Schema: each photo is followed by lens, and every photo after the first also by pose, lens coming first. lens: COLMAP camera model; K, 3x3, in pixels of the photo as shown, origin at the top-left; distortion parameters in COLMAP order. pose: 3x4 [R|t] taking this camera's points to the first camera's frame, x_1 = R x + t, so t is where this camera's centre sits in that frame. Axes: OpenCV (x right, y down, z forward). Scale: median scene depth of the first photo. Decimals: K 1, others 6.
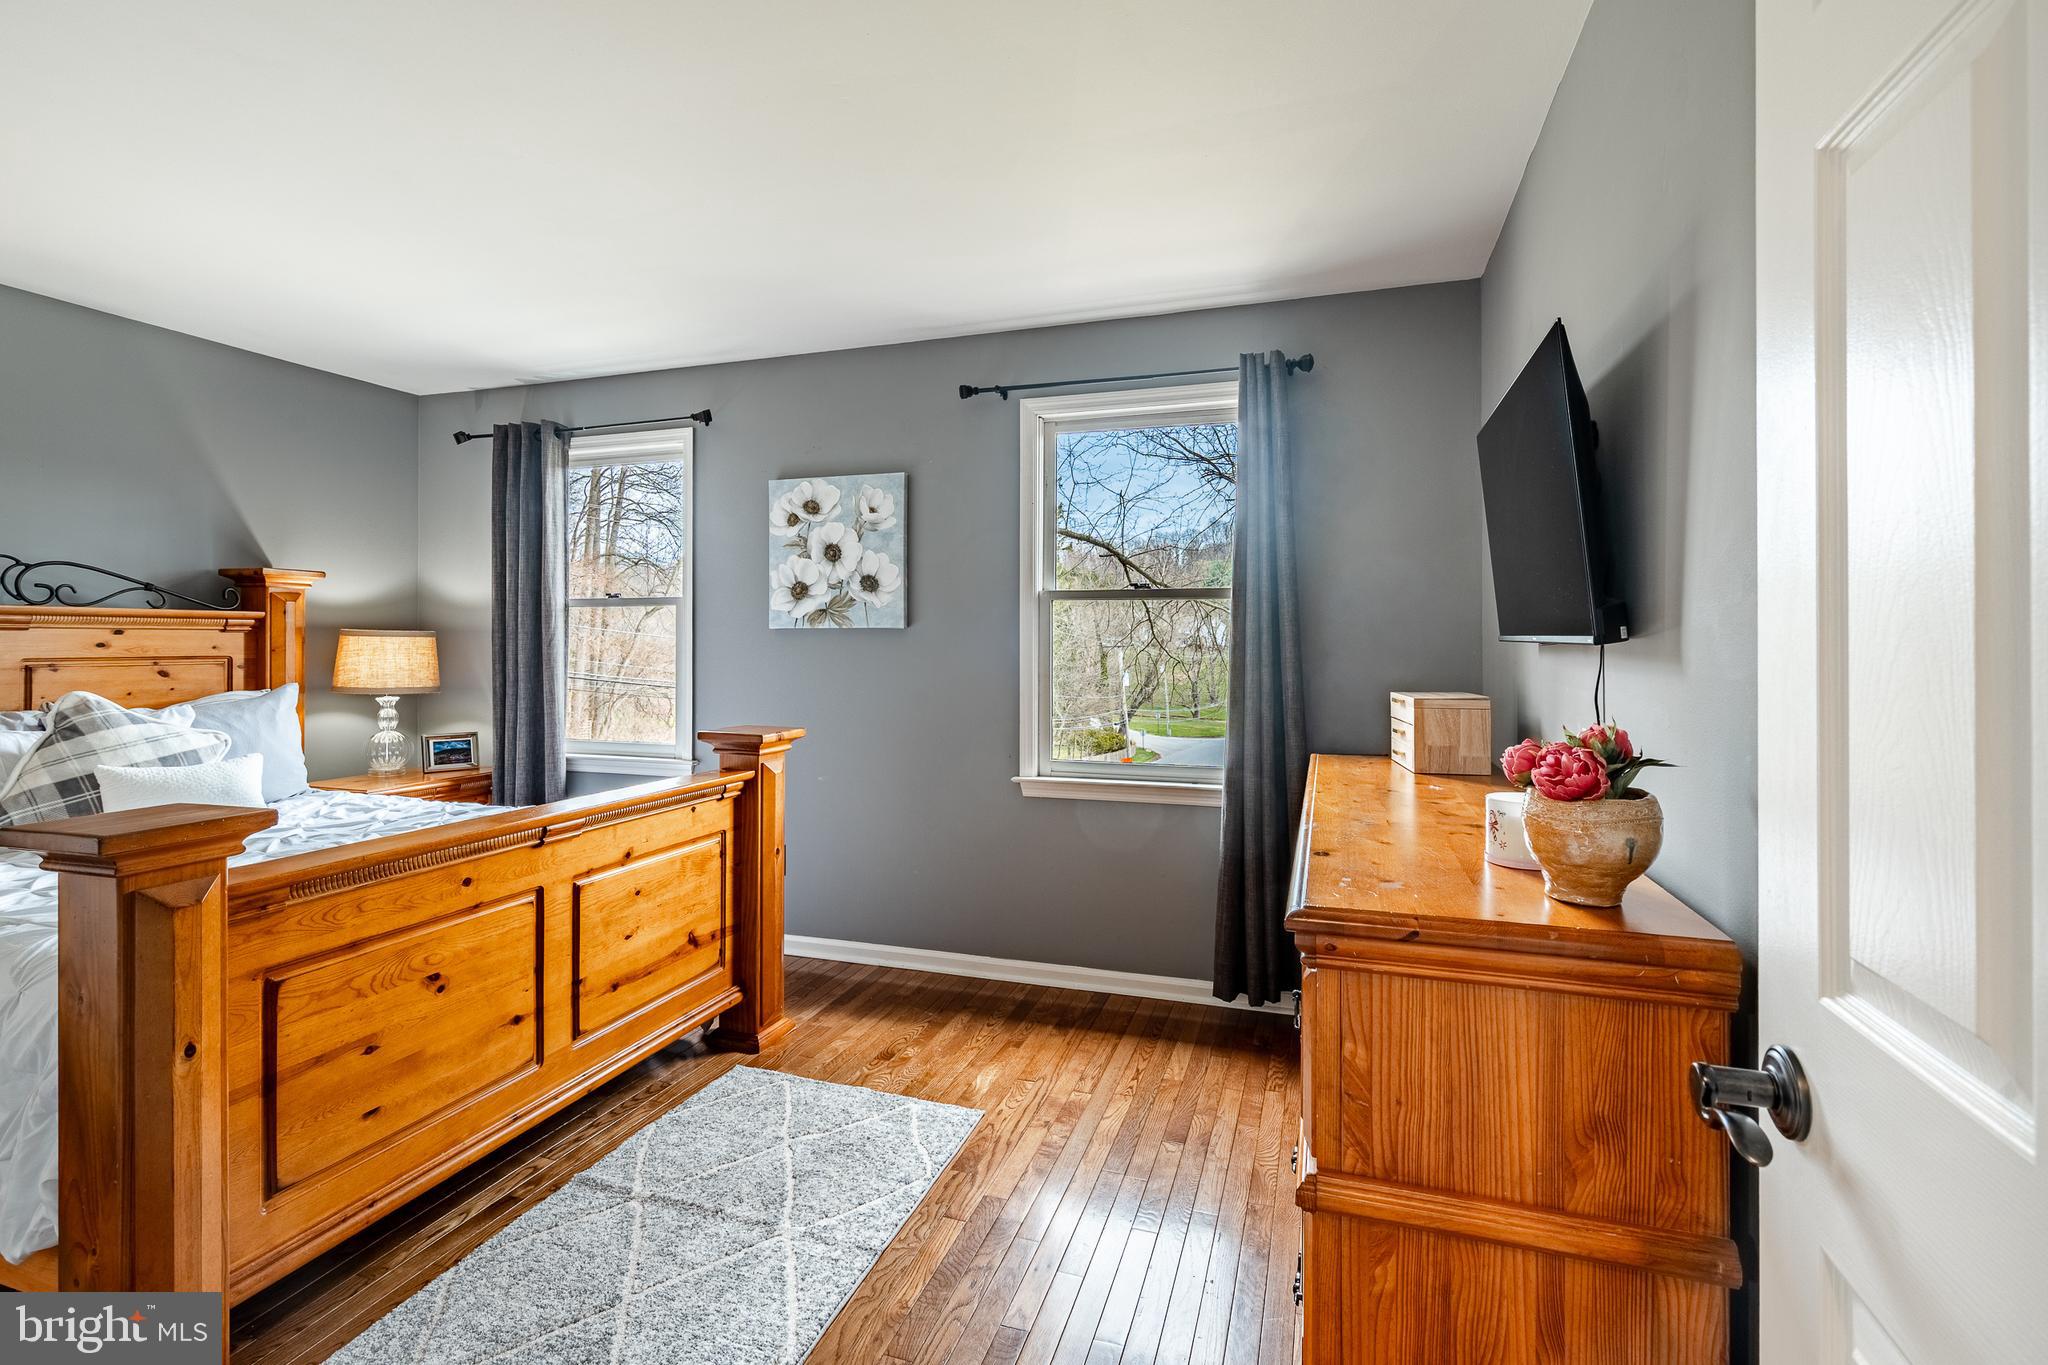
lens RADIAL K [[934.3, 0, 1015.9], [0, 934.3, 633.6], [0, 0, 1]] dist [0.000832, -0.000268]
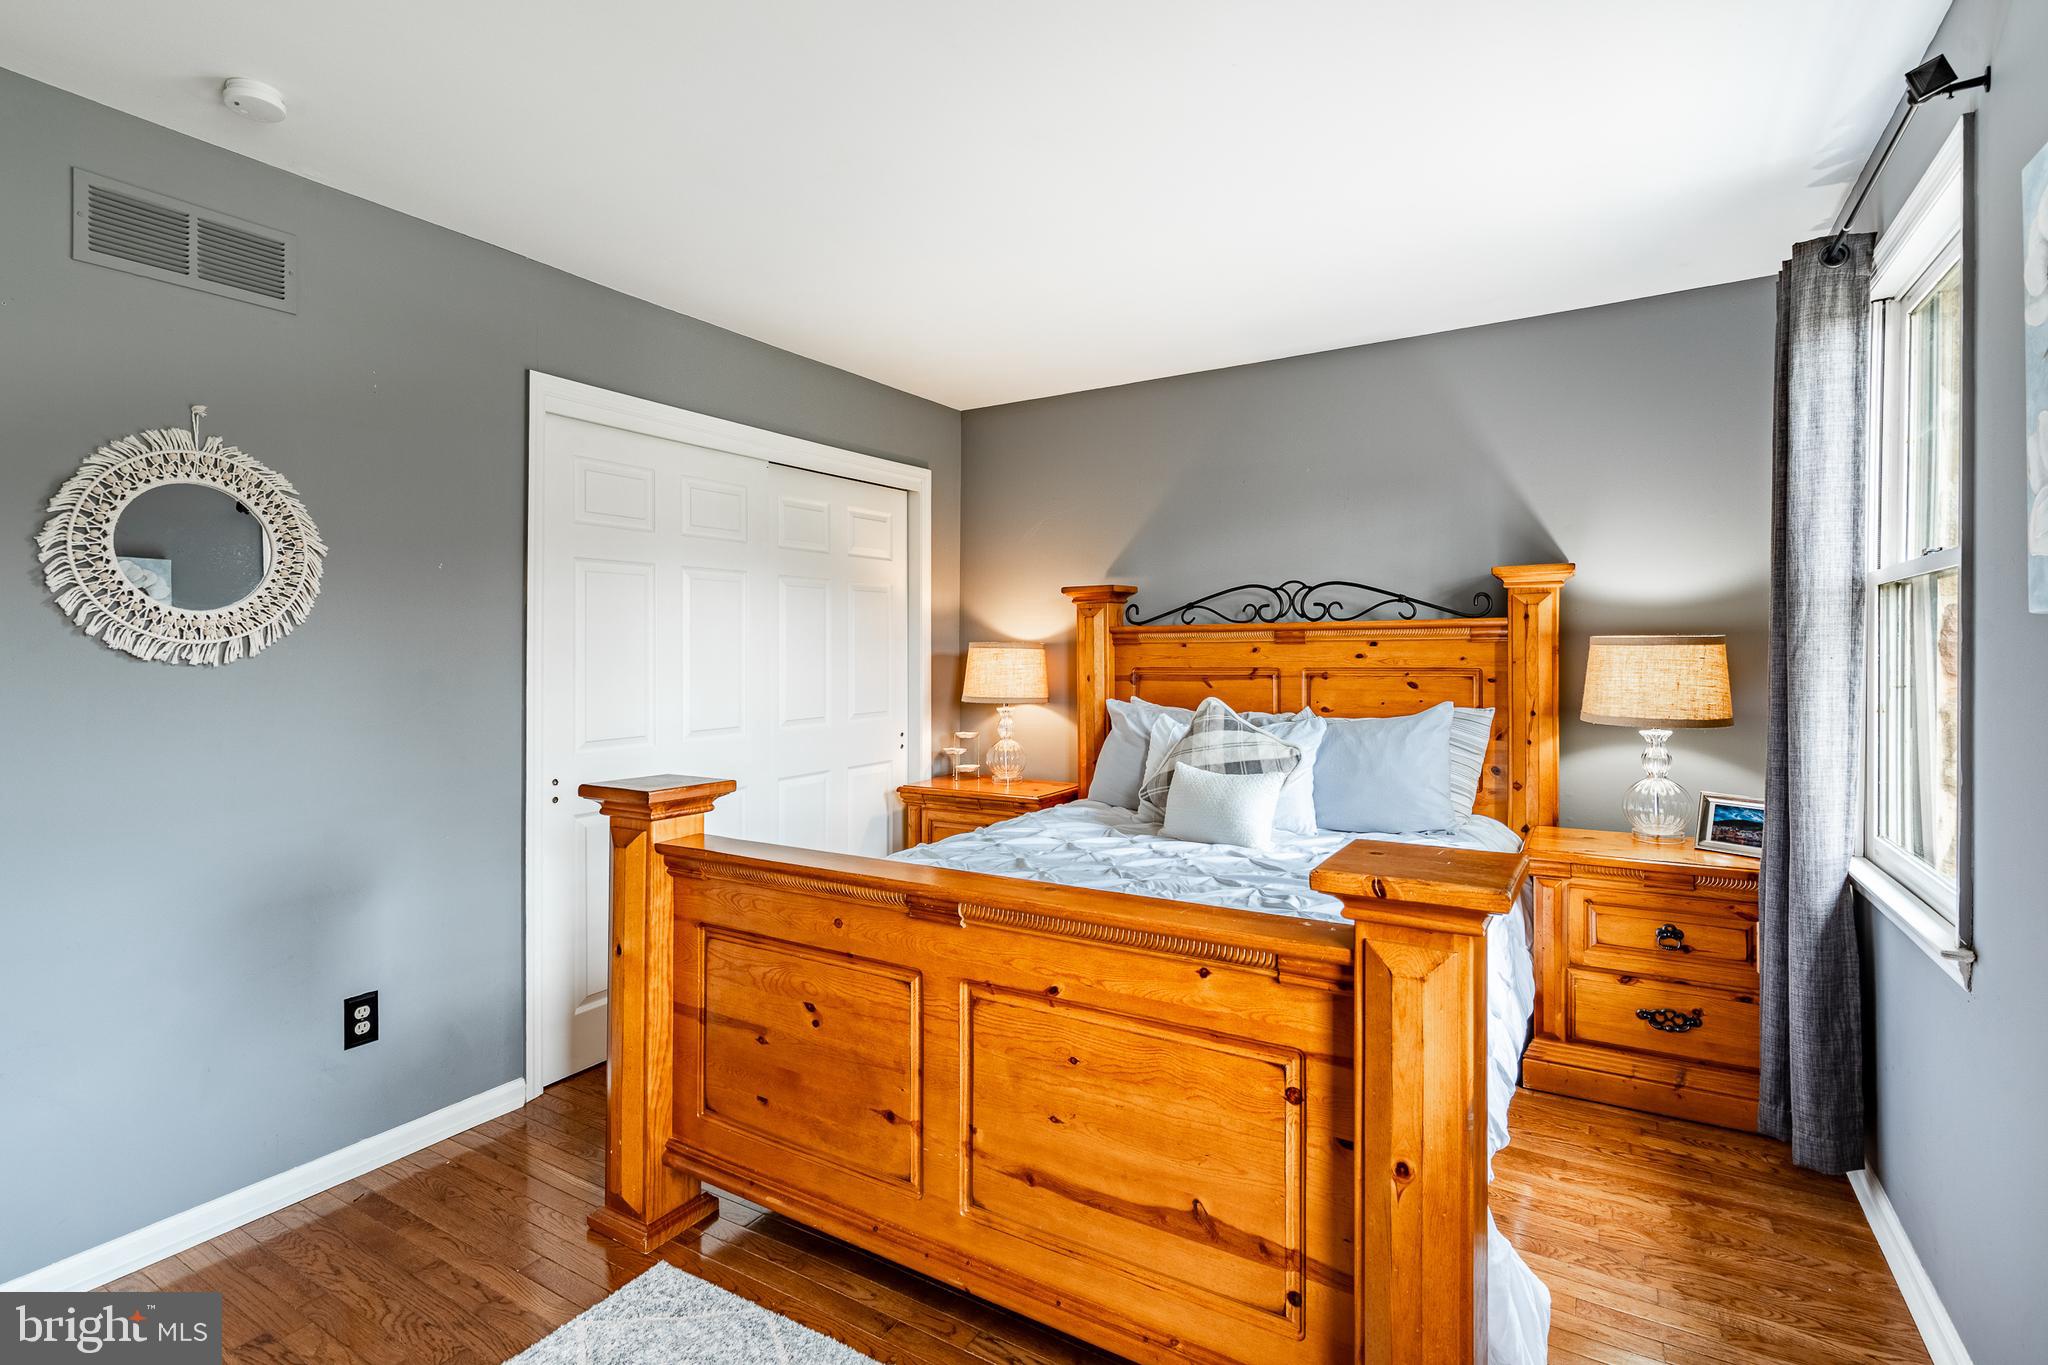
lens RADIAL K [[956.4, 0, 1048.9], [0, 956.4, 655.9], [0, 0, 1]] dist [0.001510, 0.000206]
pose [[-0.206404, 0.006422, -0.978446, 0.180293], [0.011397, 0.999926, 0.004159, 0.003584], [0.978400, -0.010293, -0.206462, 0.910590]]
